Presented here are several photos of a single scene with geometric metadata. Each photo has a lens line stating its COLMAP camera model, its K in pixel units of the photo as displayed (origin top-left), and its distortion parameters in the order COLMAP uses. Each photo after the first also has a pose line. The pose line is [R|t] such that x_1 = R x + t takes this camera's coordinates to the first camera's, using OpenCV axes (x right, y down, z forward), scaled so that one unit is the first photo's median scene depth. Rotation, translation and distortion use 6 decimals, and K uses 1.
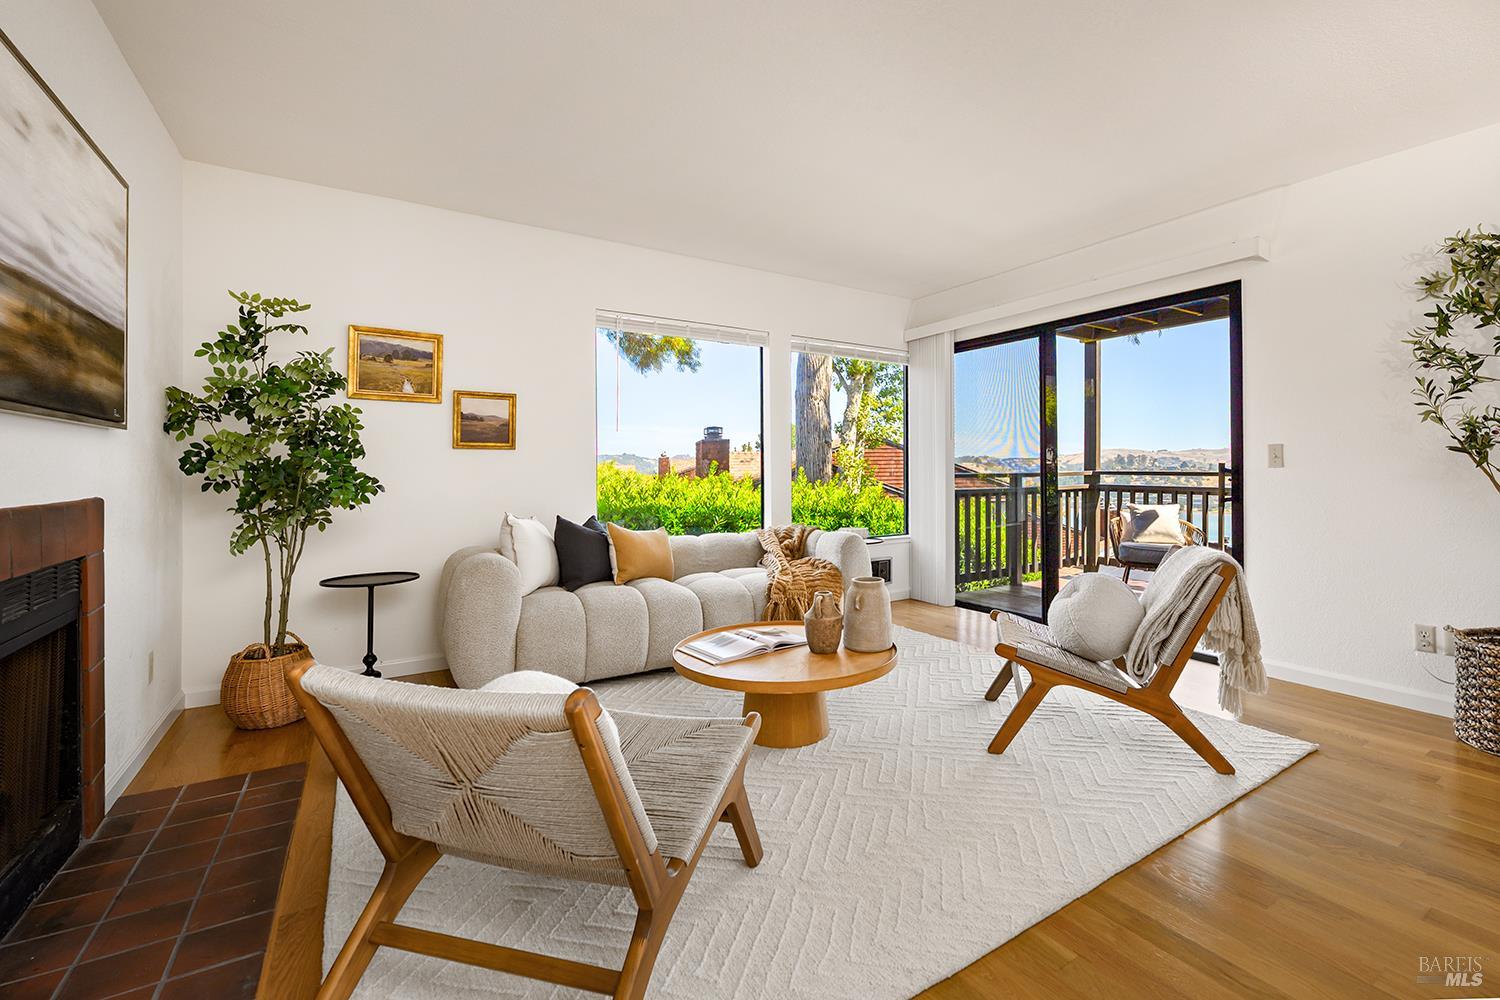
lens RADIAL K [[660.1, 0, 805.3], [0, 660.1, 460.1], [0, 0, 1]] dist [-0.003951, 0.000540]
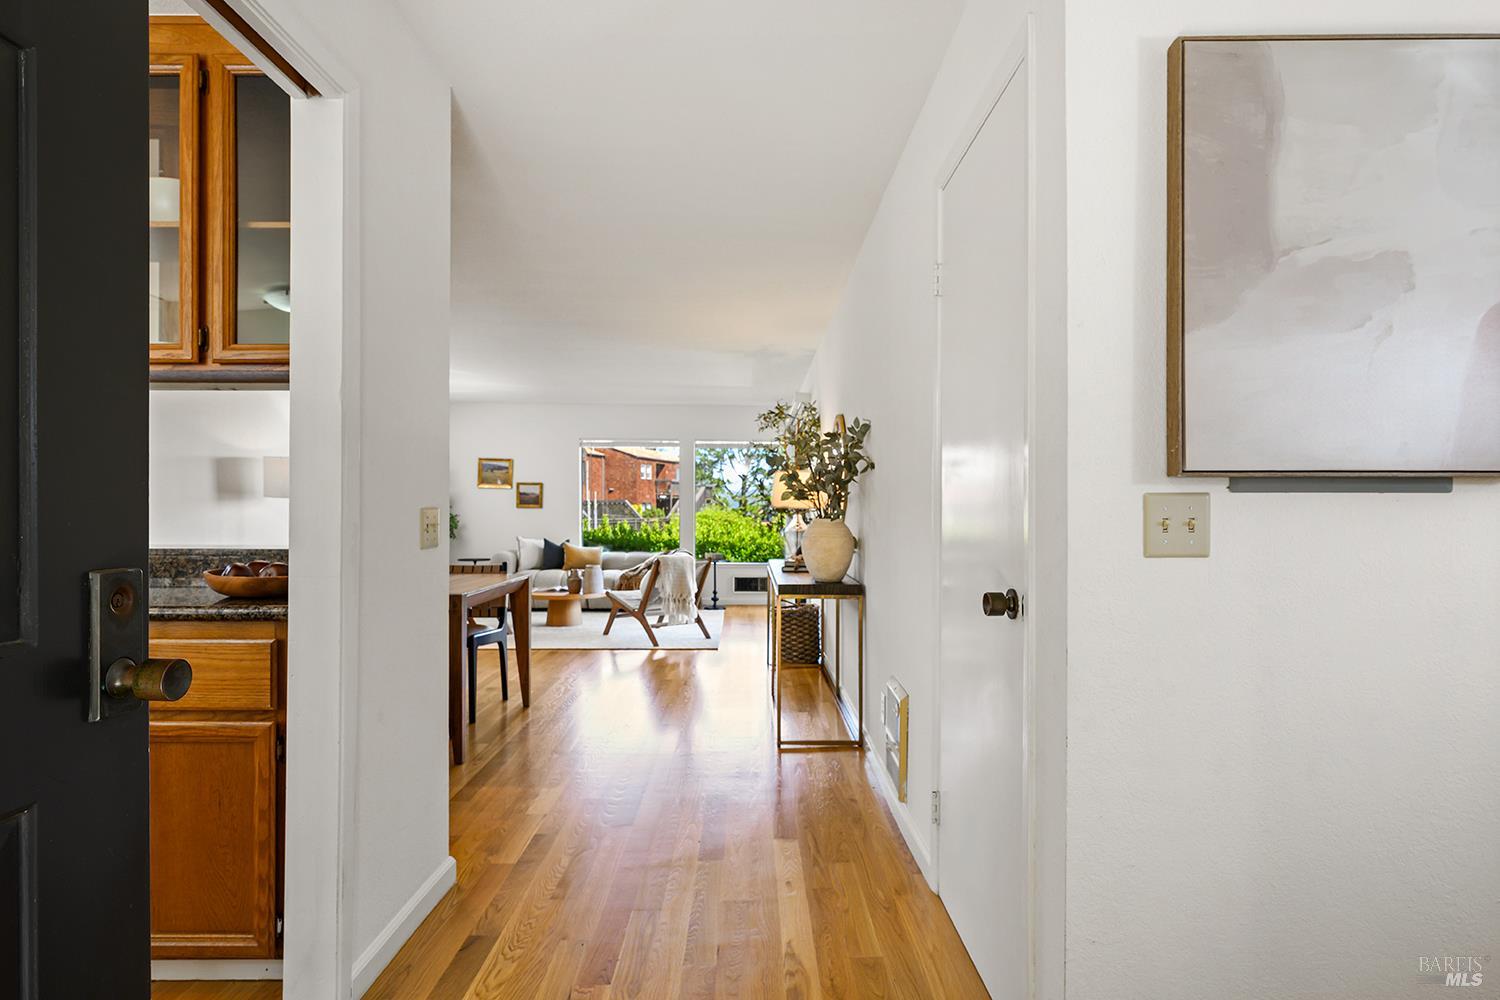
lens RADIAL K [[769.0, 0, 753.9], [0, 769.0, 508.6], [0, 0, 1]] dist [0.004015, -0.000567]
pose [[0.831391, 0.006978, -0.555644, 1.667025], [-0.003377, 0.999966, 0.007505, -0.038172], [0.555678, -0.004363, 0.831386, -0.776107]]
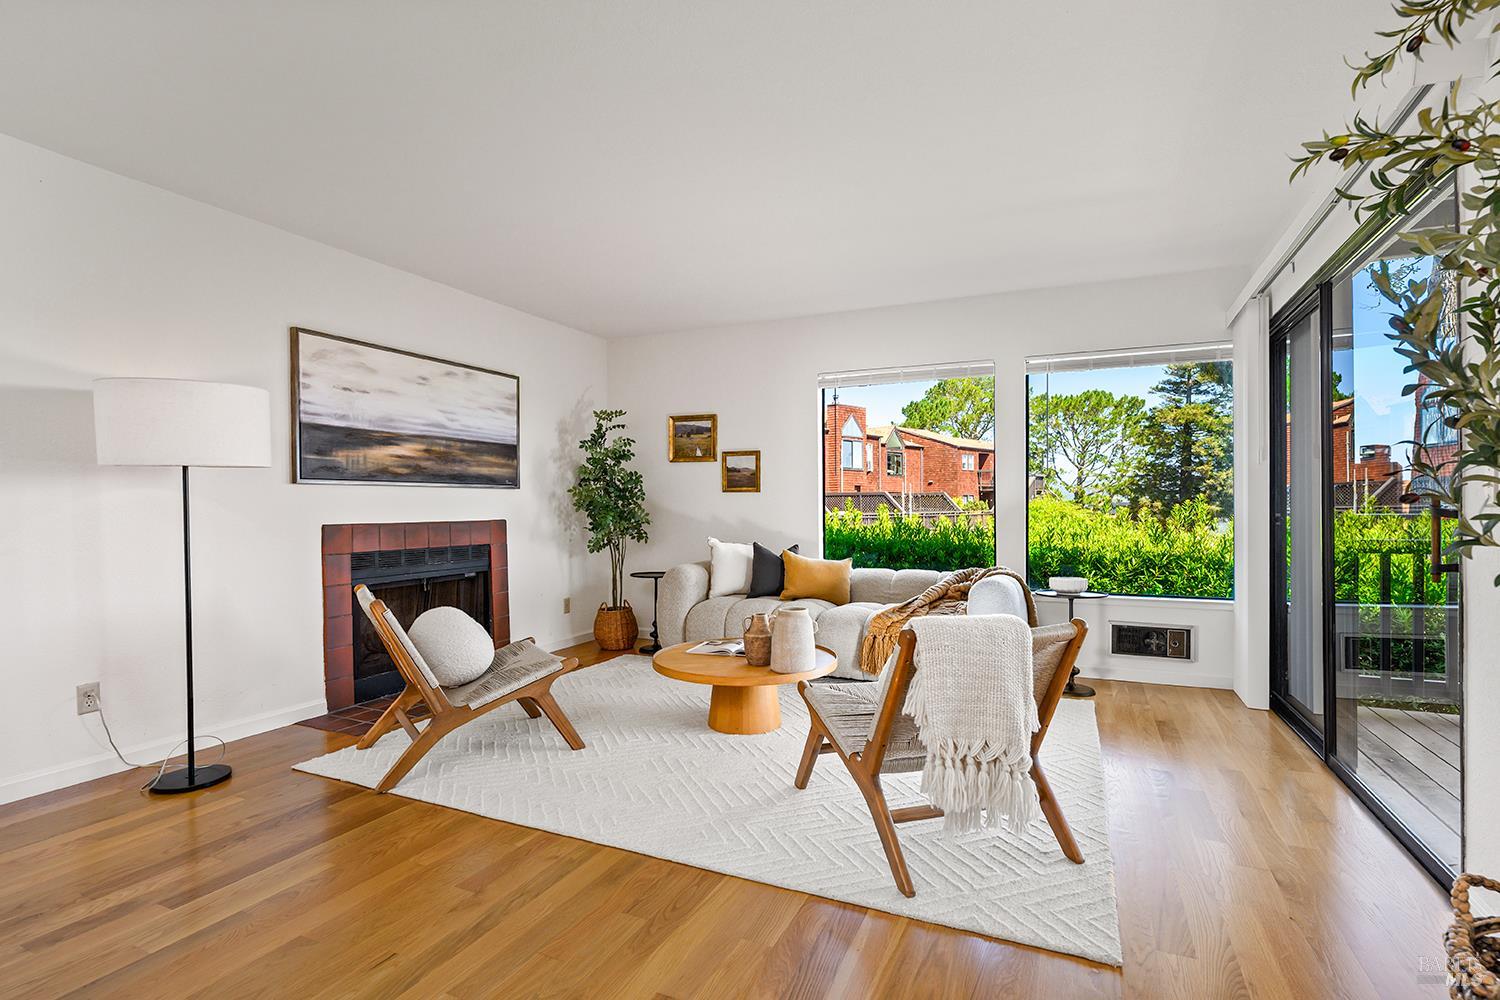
lens RADIAL K [[705.9, 0, 760.2], [0, 705.9, 507.7], [0, 0, 1]] dist [0.001158, -0.000109]
pose [[0.521816, 0.004699, -0.853045, 0.837456], [0.010308, 0.999877, 0.011814, -0.001517], [0.852996, -0.014958, 0.521703, 0.273000]]
